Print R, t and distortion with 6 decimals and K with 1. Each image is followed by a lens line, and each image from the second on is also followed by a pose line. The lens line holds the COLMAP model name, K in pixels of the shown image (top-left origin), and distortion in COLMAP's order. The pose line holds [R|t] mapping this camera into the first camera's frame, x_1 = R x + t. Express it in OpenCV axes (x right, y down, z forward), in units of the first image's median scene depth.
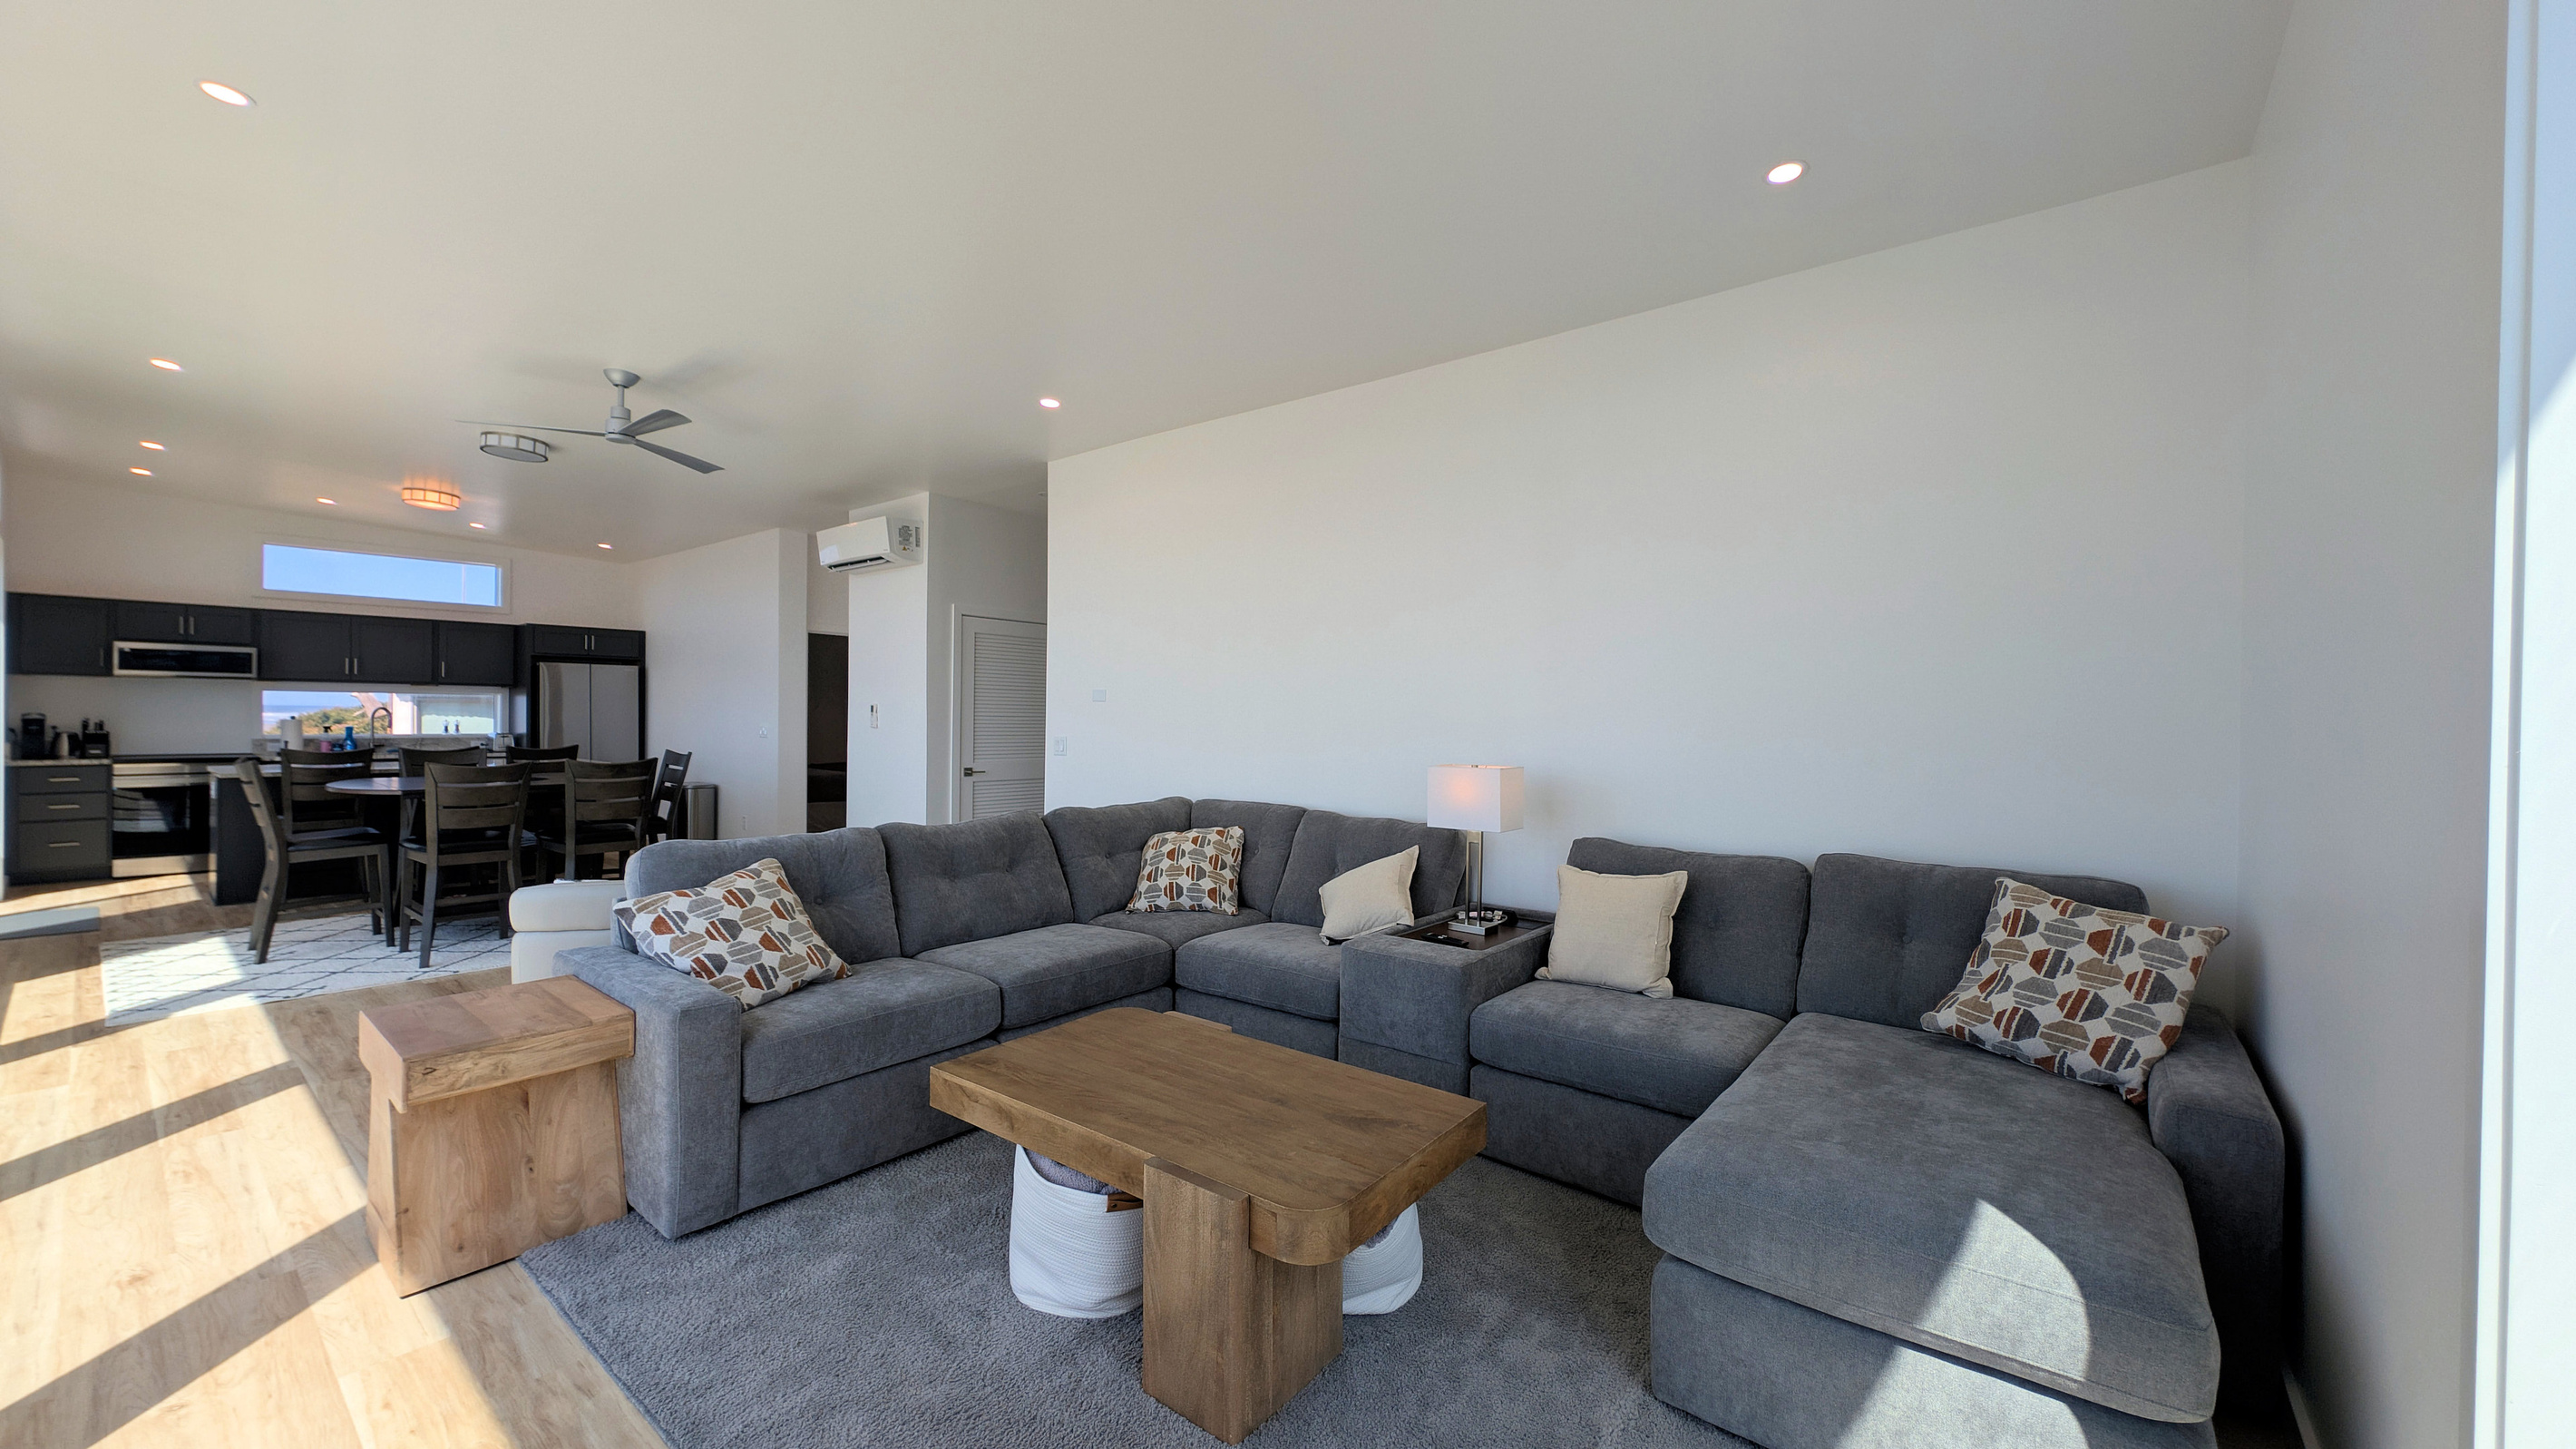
lens RADIAL K [[986.3, 0, 1340.9], [0, 986.3, 717.7], [0, 0, 1]] dist [-0.001922, -0.000066]
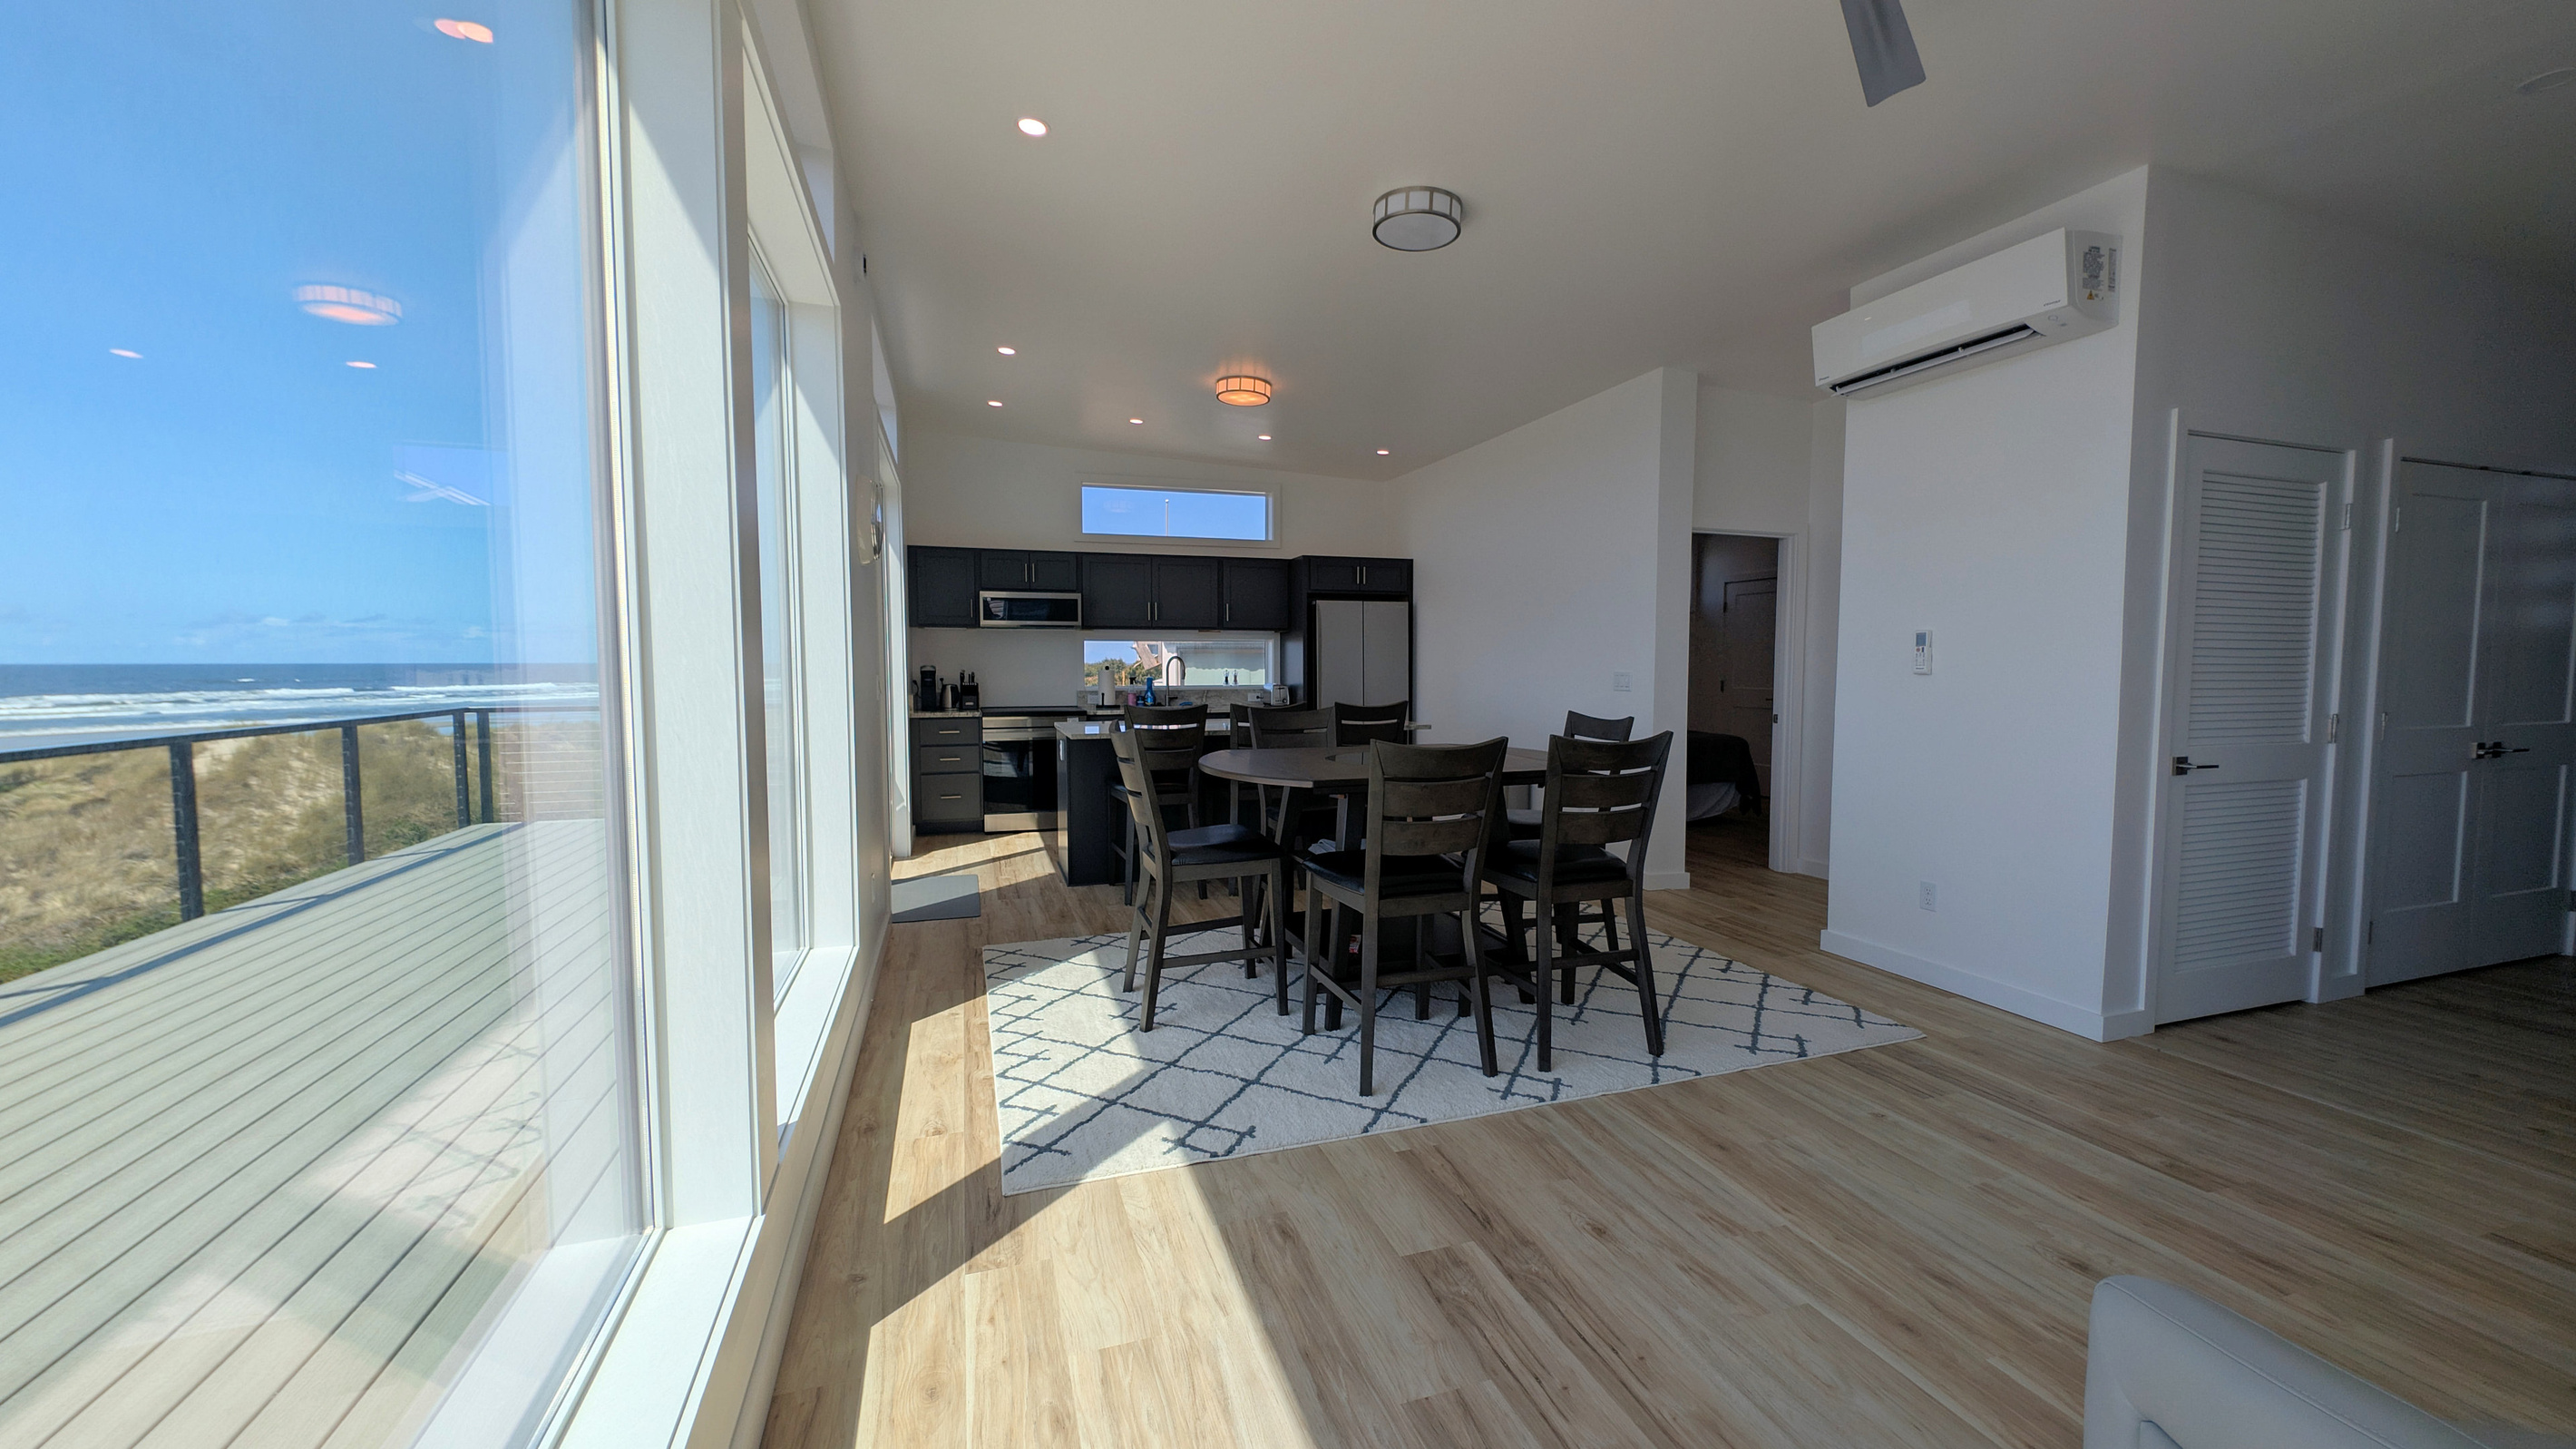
lens RADIAL K [[986.3, 0, 1321.8], [0, 986.3, 711.3], [0, 0, 1]] dist [-0.001922, -0.000066]
pose [[0.849978, 0.013539, -0.526645, -0.445011], [0.009752, 0.999094, 0.041424, 0.004463], [0.526729, -0.040345, 0.849076, 0.345076]]
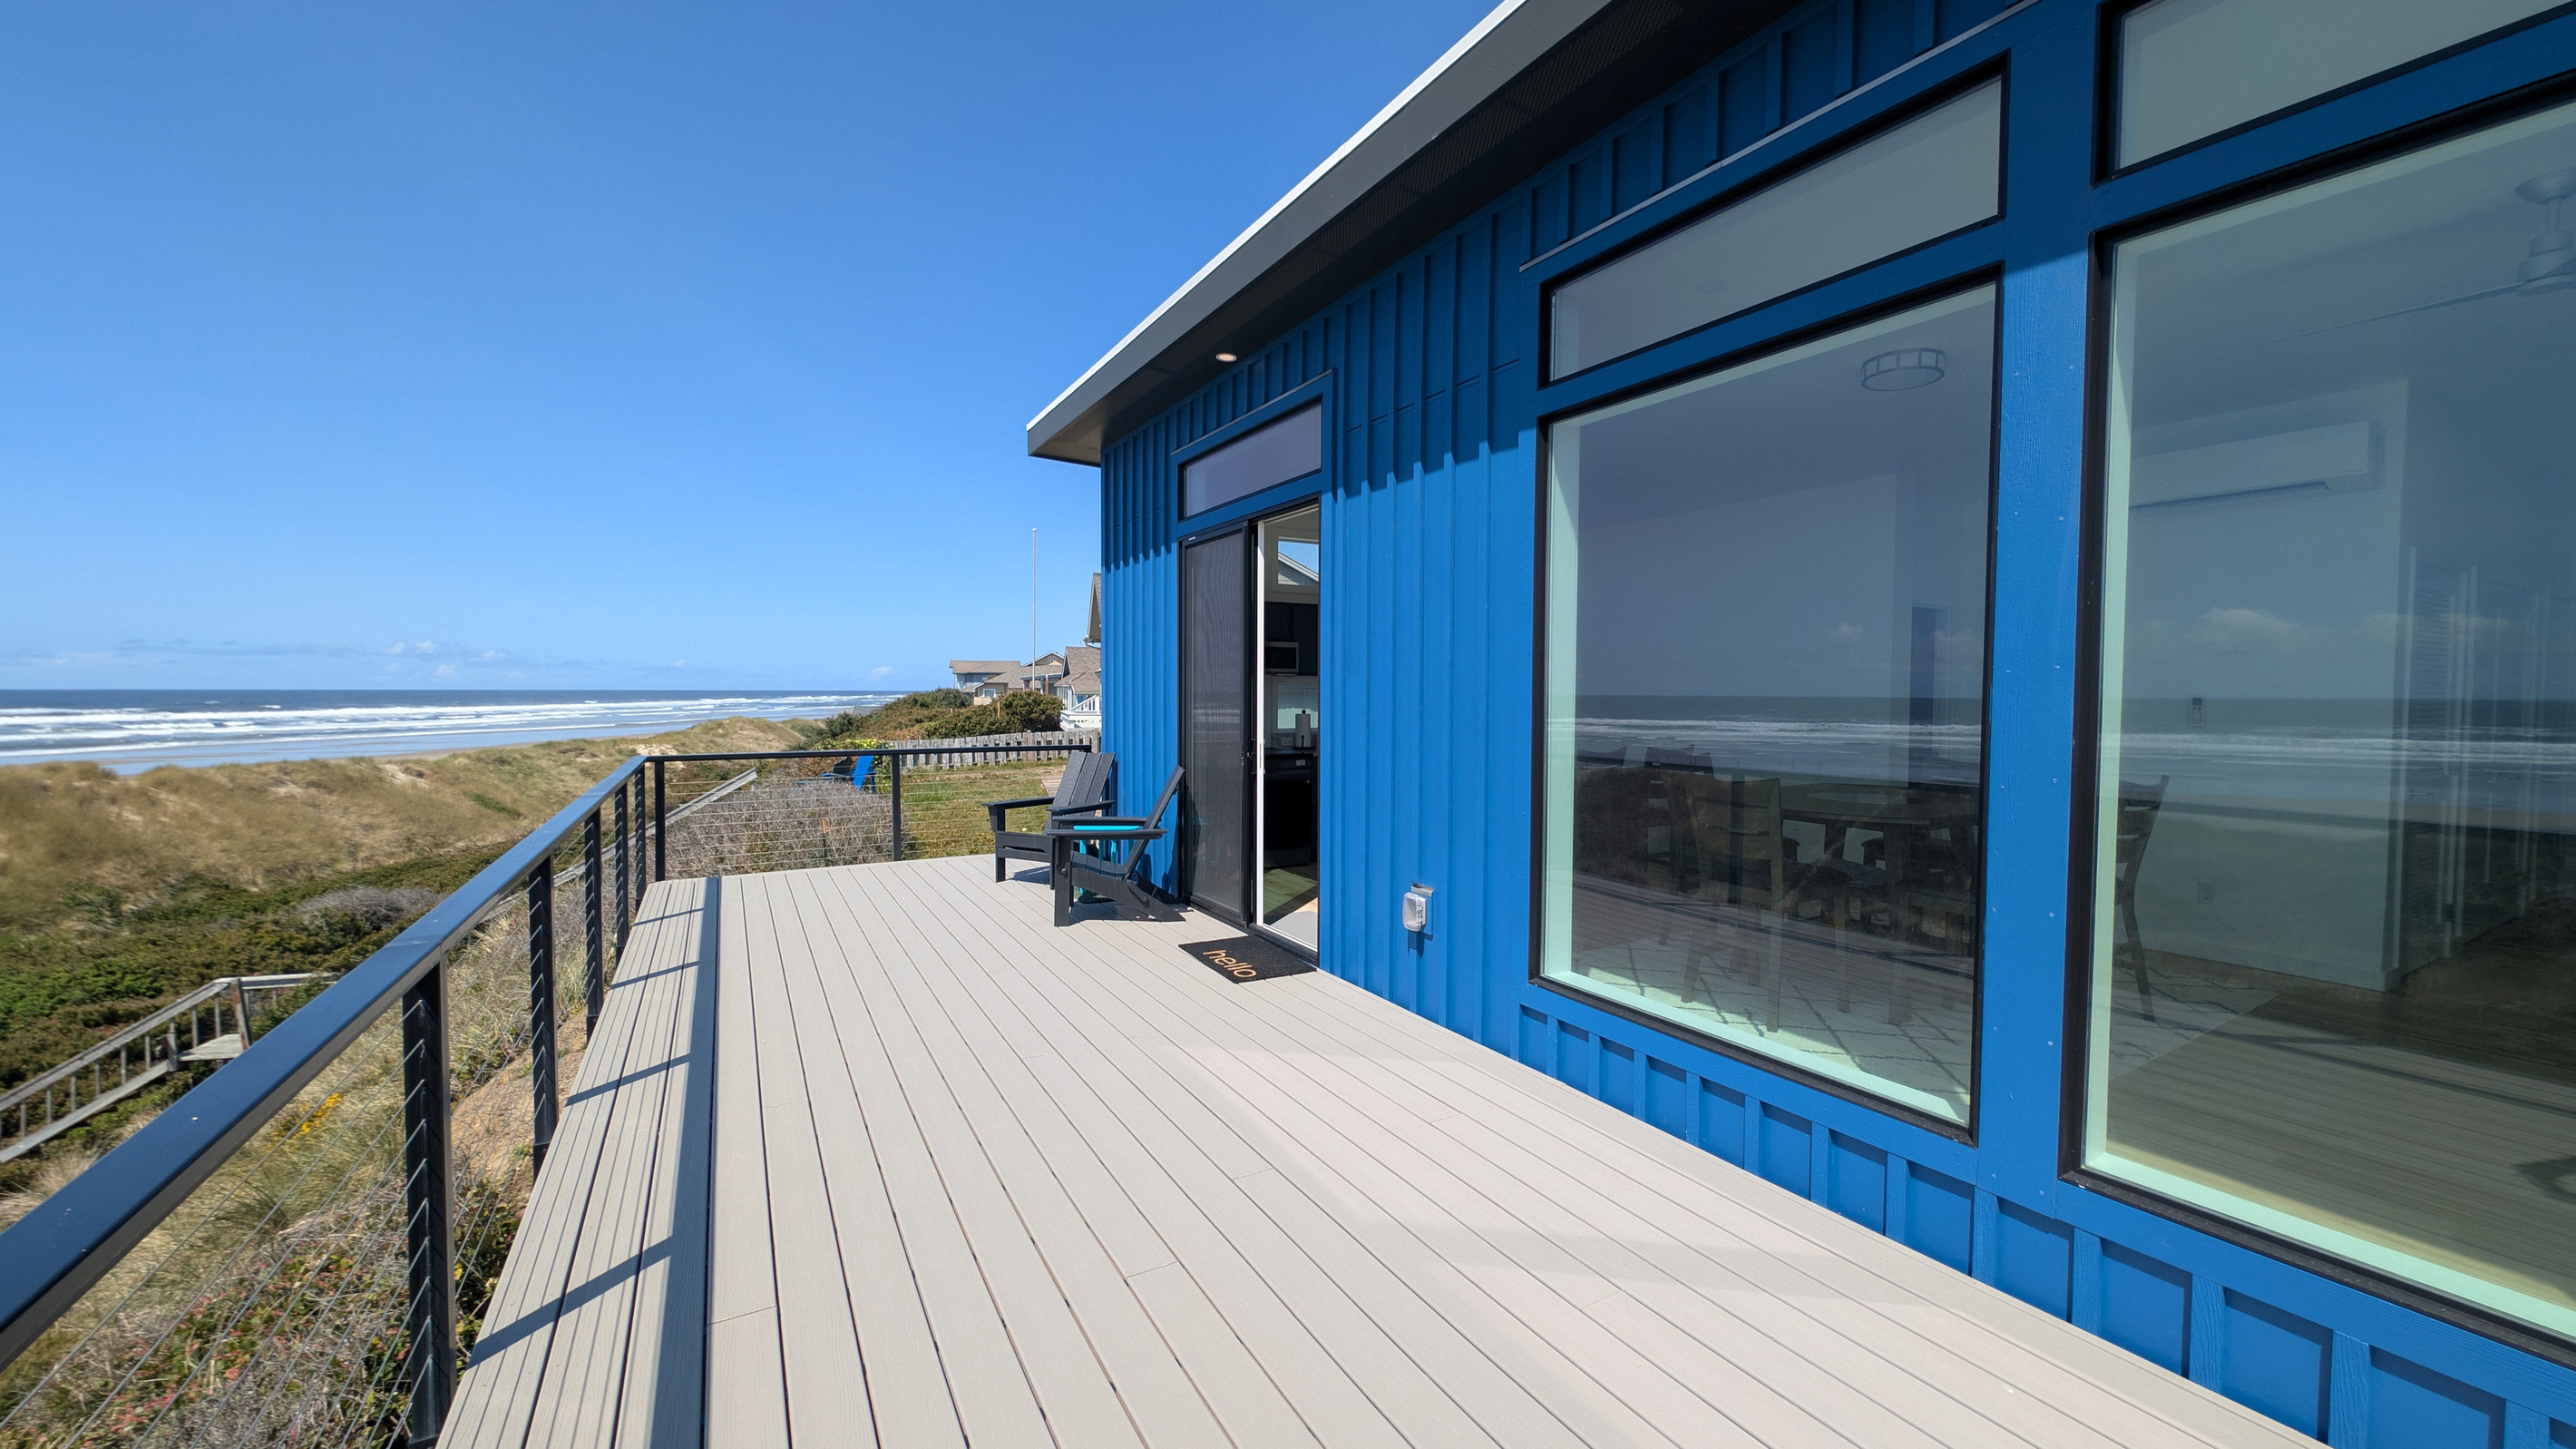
lens RADIAL K [[986.3, 0, 1290.3], [0, 986.3, 717.1], [0, 0, 1]] dist [-0.001922, -0.000066]
pose [[0.941967, 0.000429, -0.335705, -0.826651], [0.009008, 0.999607, 0.026552, -0.022589], [0.335585, -0.028035, 0.941593, 0.078406]]
